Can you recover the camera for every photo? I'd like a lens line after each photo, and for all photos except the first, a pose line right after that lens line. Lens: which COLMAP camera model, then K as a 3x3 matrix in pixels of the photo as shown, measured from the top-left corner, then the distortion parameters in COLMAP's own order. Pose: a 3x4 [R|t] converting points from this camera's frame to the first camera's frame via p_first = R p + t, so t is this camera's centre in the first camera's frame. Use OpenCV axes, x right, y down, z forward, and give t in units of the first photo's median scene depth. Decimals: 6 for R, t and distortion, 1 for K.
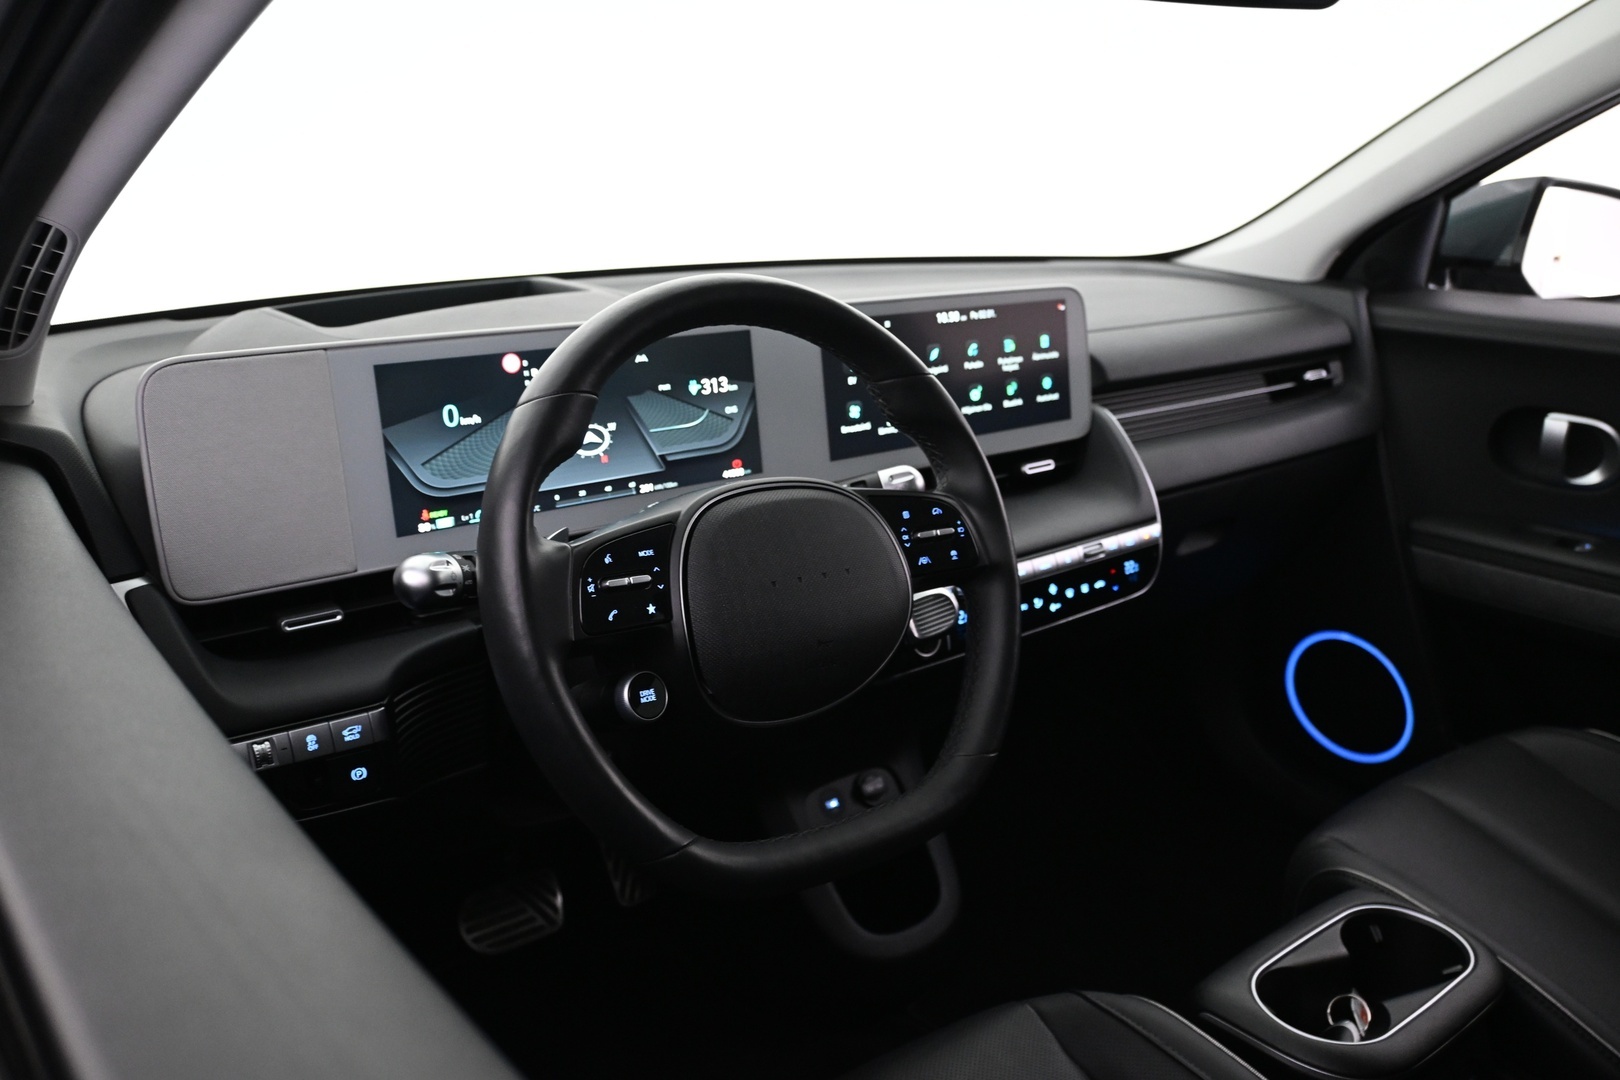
lens RADIAL K [[1336.9, 0, 810.0], [0, 1336.9, 540.0], [0, 0, 1]] dist [-0.000218, -0.000070]
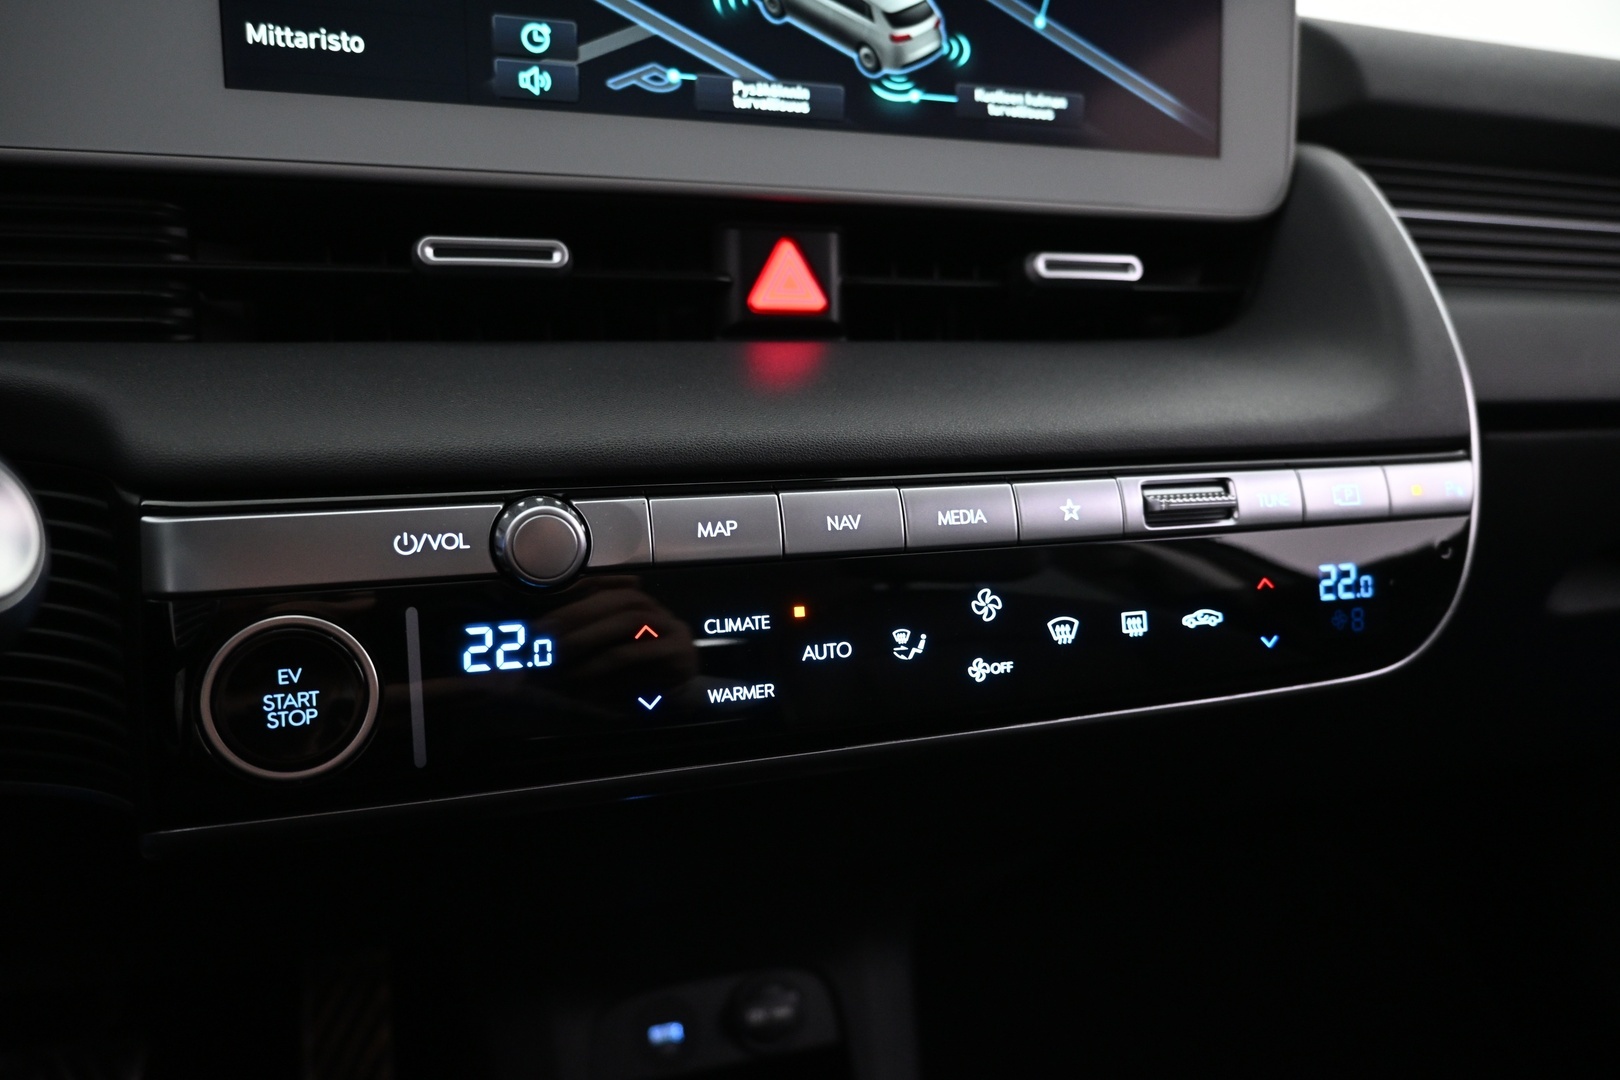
lens RADIAL K [[1078.7, 0, 810.0], [0, 1078.7, 540.0], [0, 0, 1]] dist [-0.003260, -0.000362]
pose [[0.926011, 0.095856, -0.365123, 0.213259], [-0.118483, 0.992149, -0.040020, 0.034312], [0.358421, 0.080320, 0.930099, 0.724063]]
